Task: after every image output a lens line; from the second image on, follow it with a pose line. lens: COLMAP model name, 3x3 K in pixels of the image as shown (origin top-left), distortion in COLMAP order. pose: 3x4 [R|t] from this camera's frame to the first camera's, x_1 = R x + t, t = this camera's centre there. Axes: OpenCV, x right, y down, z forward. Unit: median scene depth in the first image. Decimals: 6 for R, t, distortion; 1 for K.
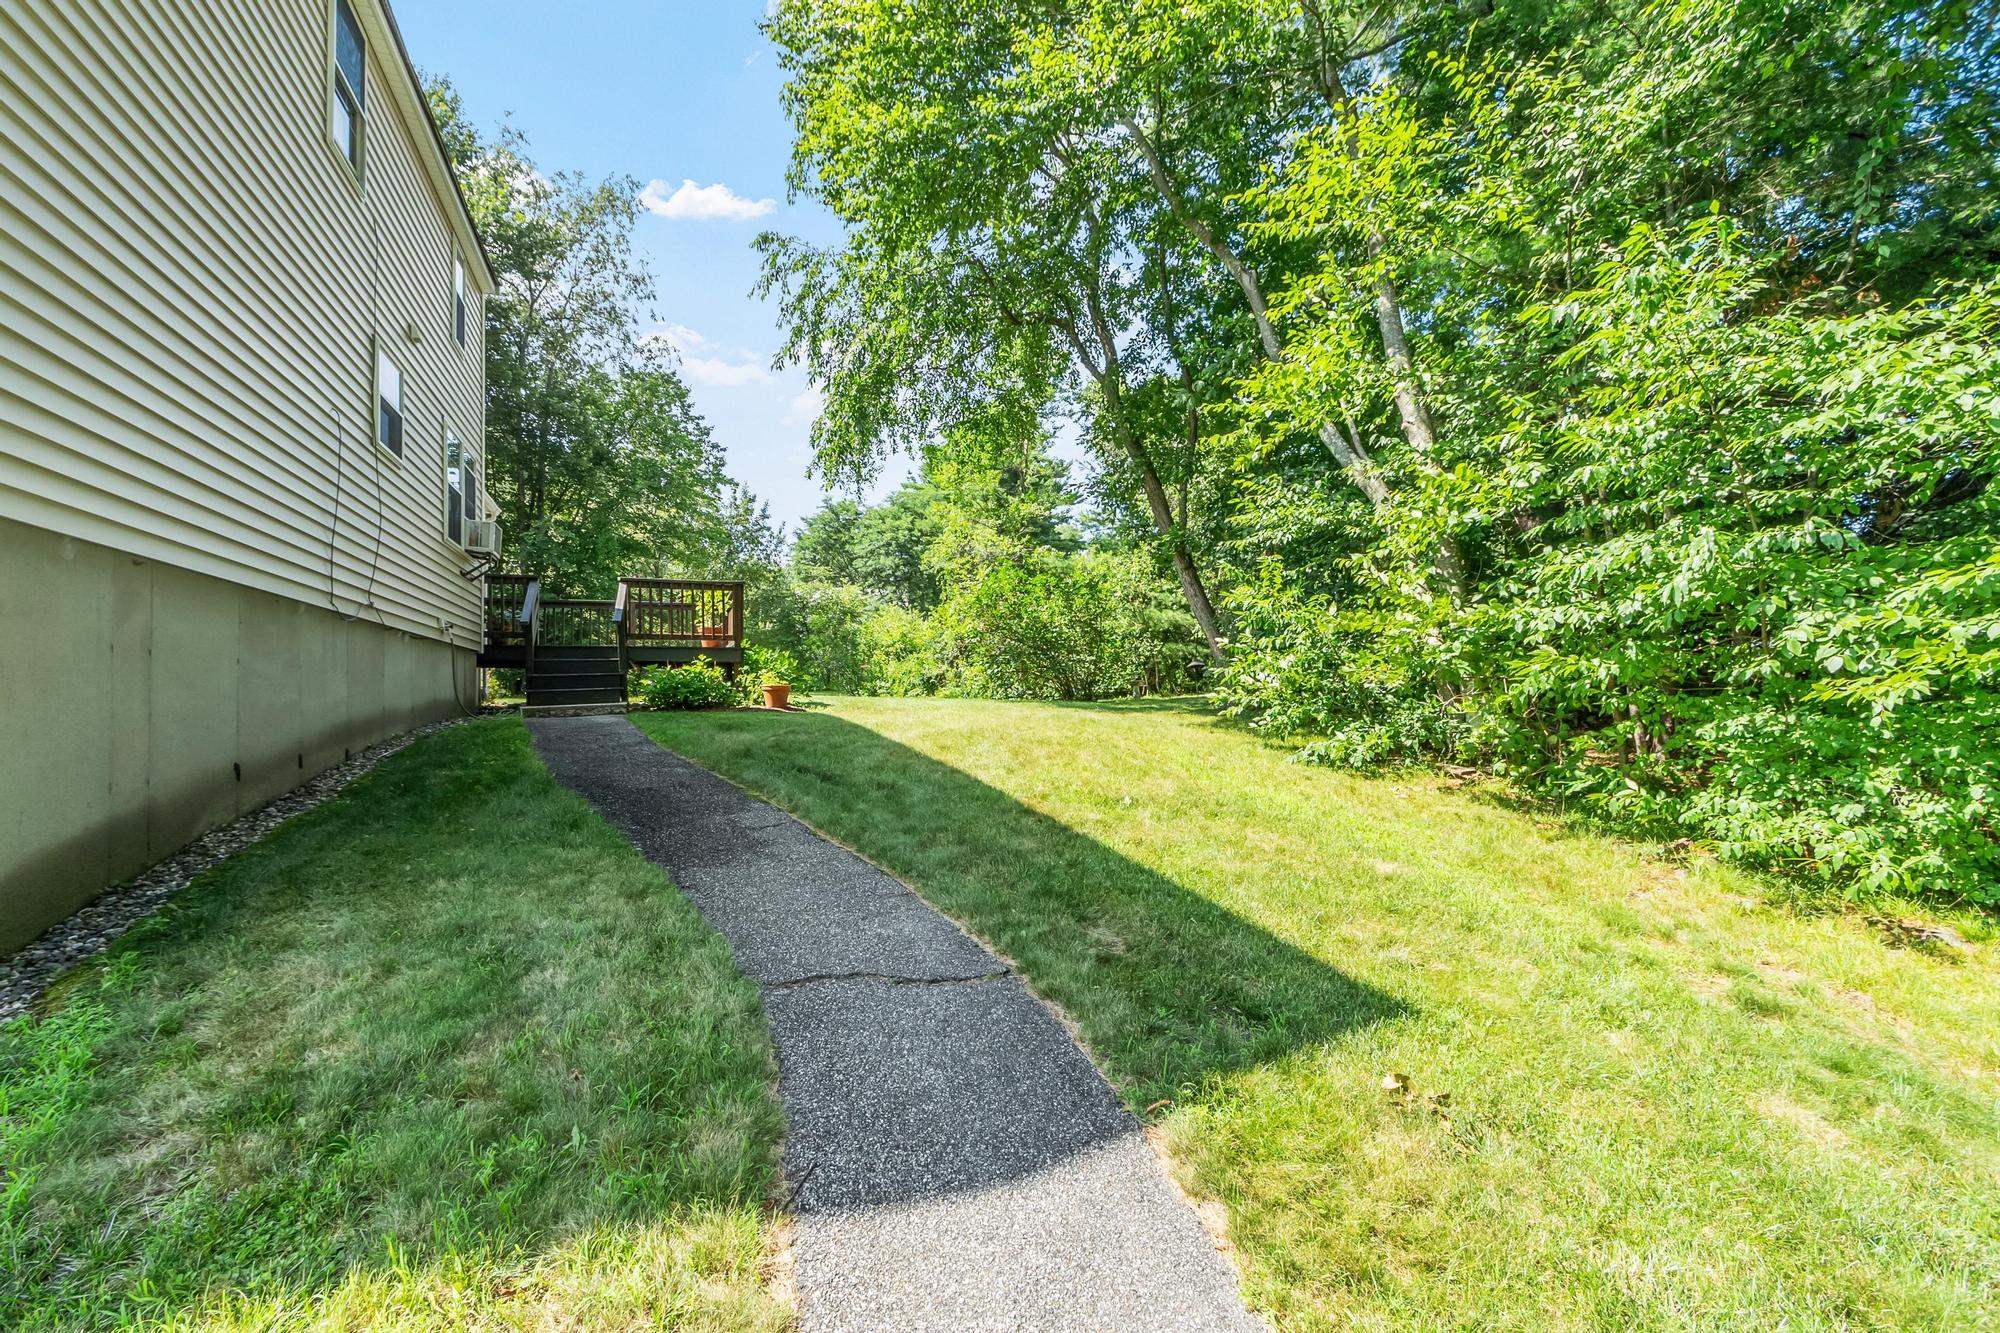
lens RADIAL K [[905.4, 0, 996.5], [0, 905.4, 709.8], [0, 0, 1]] dist [-0.015311, -0.000177]
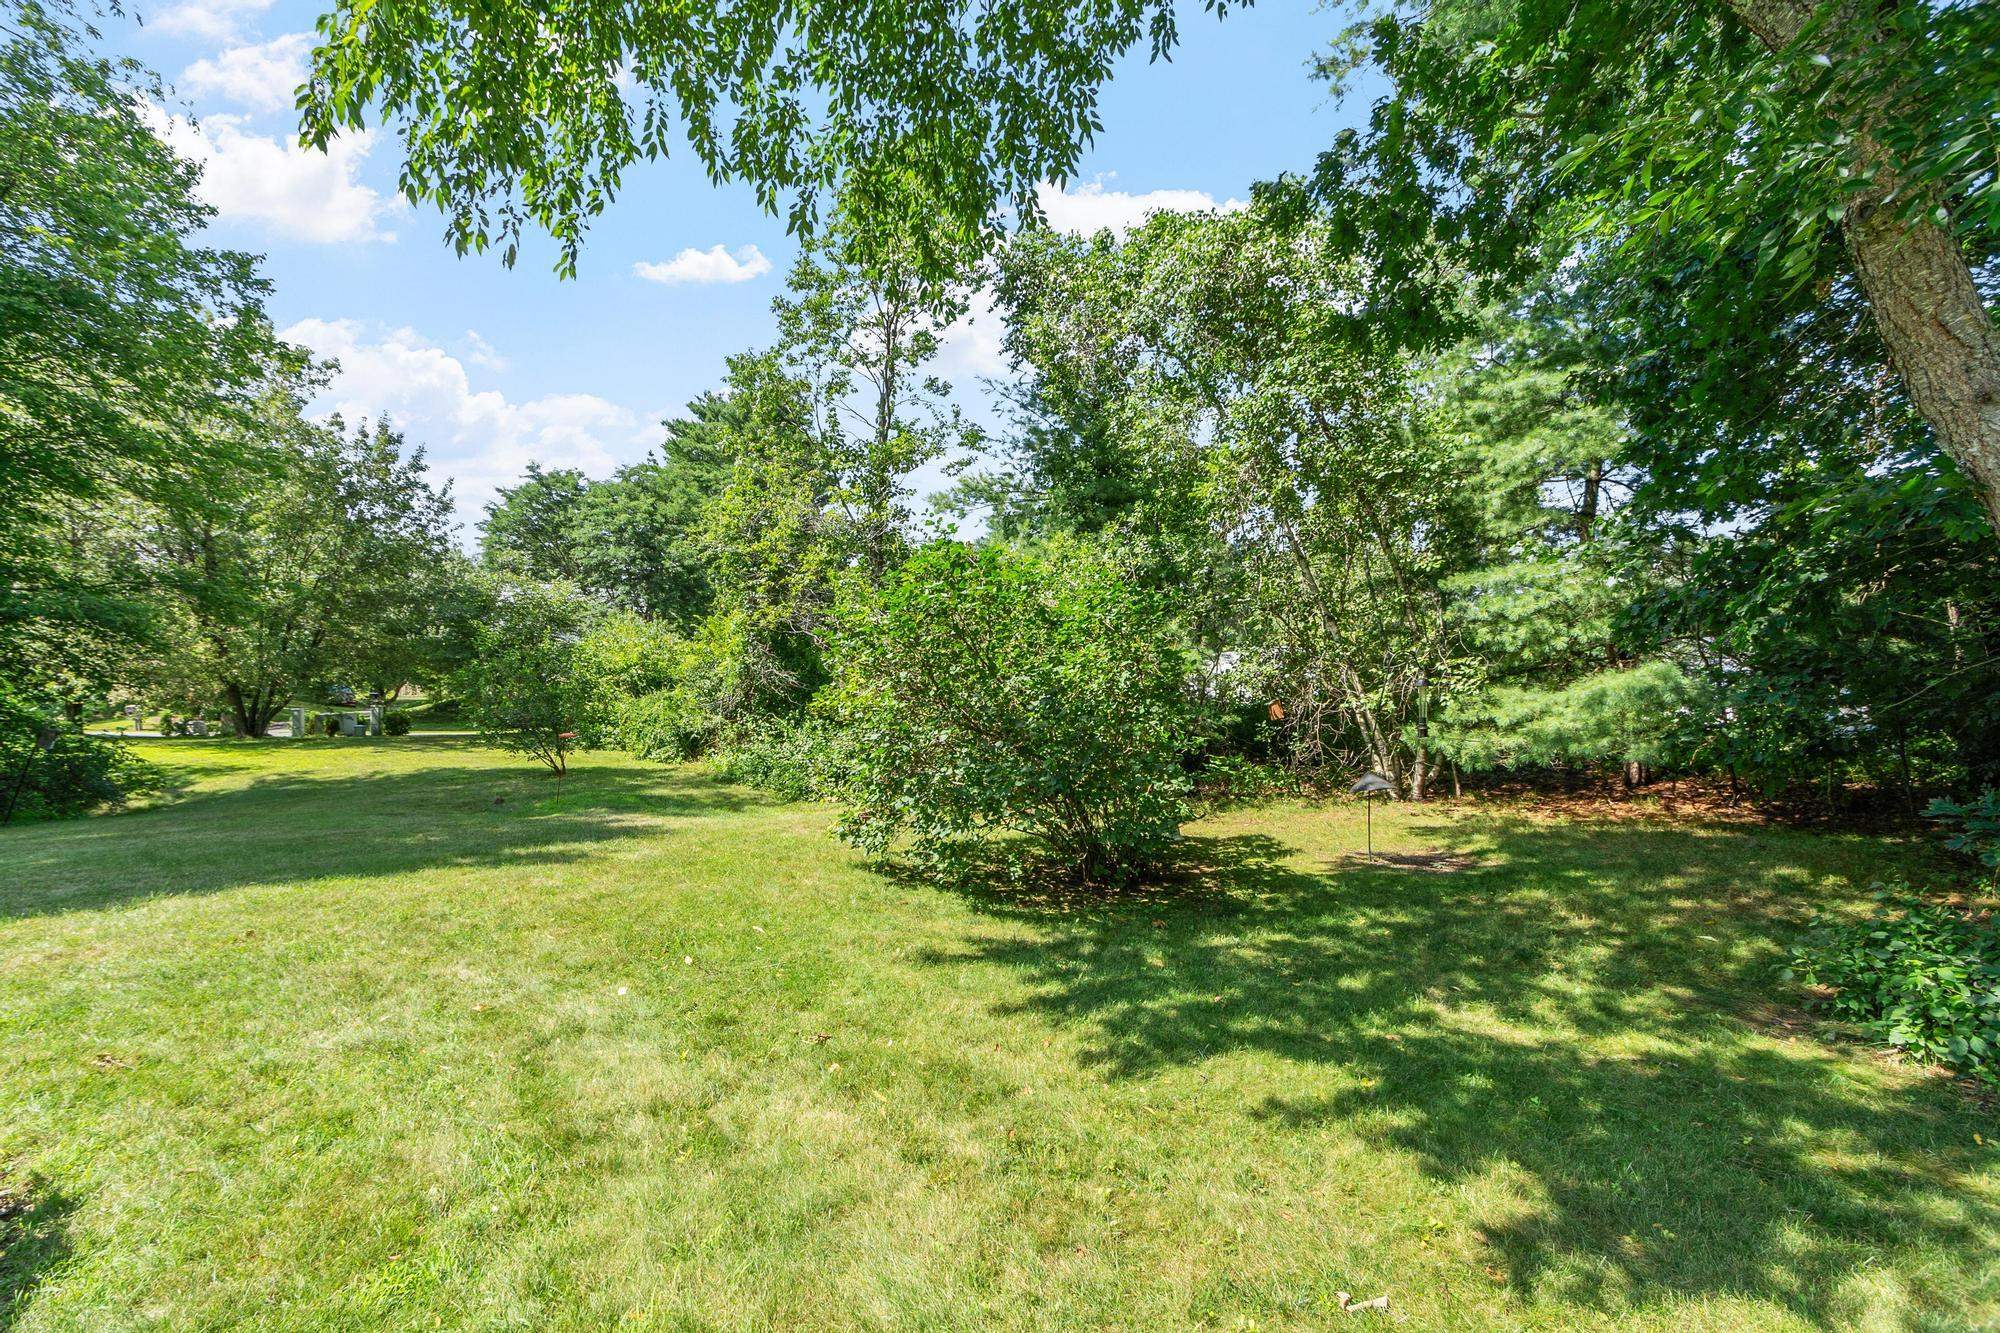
lens RADIAL K [[905.4, 0, 996.5], [0, 905.4, 709.8], [0, 0, 1]] dist [-0.015311, -0.000177]
pose [[0.961334, 0.011284, 0.275152, -0.032261], [-0.007531, 0.999864, -0.014691, -0.033024], [-0.275281, 0.012050, 0.961288, 0.265572]]
